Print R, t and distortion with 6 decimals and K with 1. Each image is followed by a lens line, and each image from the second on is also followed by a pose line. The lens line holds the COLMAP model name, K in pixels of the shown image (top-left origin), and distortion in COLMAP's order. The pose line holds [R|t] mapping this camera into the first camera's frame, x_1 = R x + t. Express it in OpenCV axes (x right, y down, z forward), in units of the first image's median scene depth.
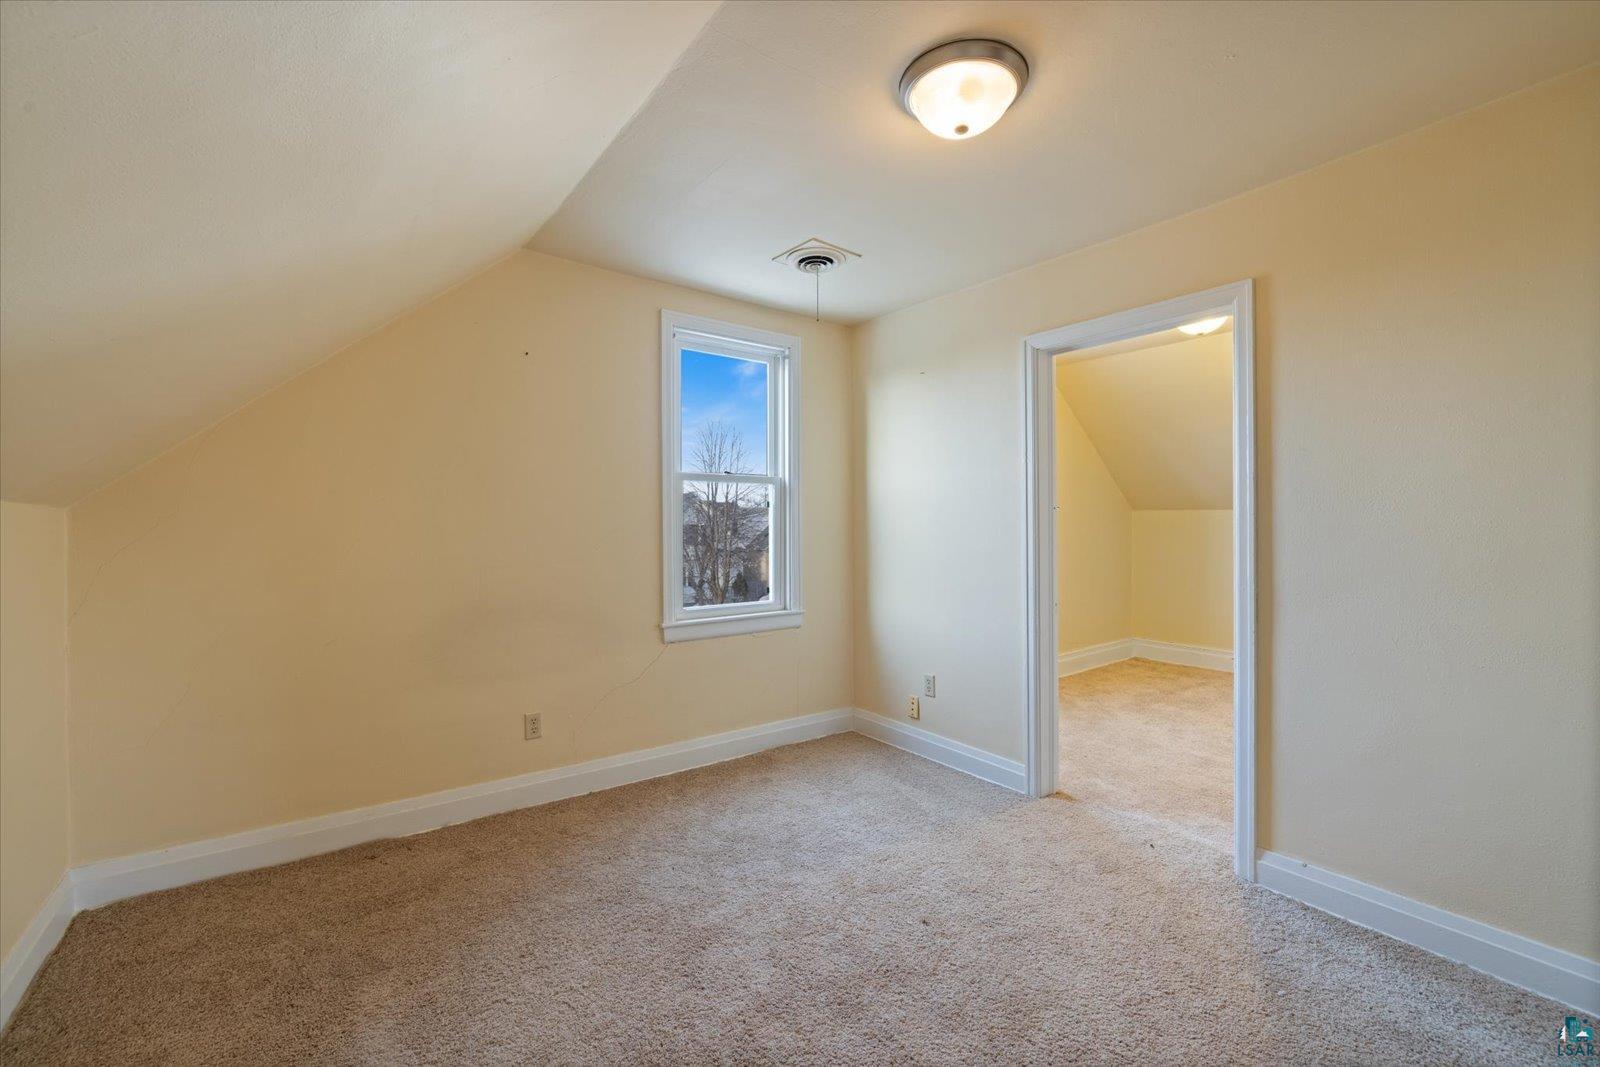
lens RADIAL K [[673.3, 0, 782.6], [0, 673.3, 526.9], [0, 0, 1]] dist [-0.001164, 0.000403]
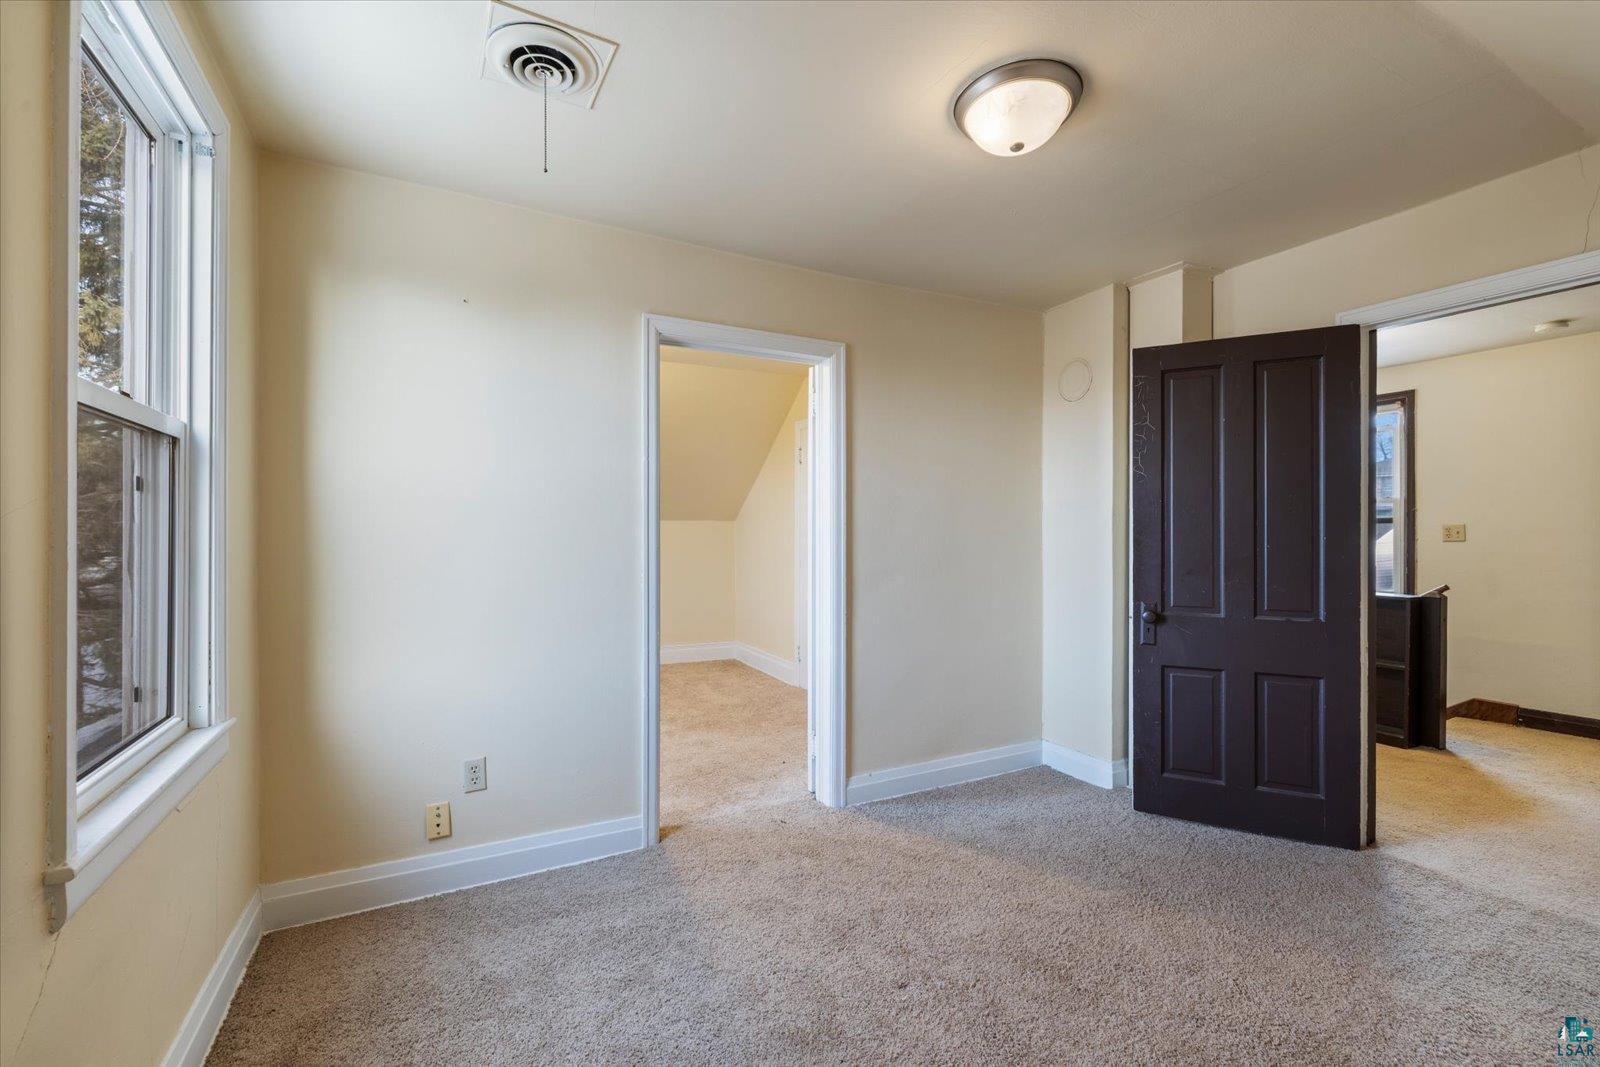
lens RADIAL K [[673.3, 0, 797.6], [0, 673.3, 528.3], [0, 0, 1]] dist [-0.001164, 0.000403]
pose [[0.137650, 0.006775, 0.990458, -0.418765], [0.006182, 0.999951, -0.007699, 0.000015], [-0.990462, 0.007182, 0.137601, 0.626733]]
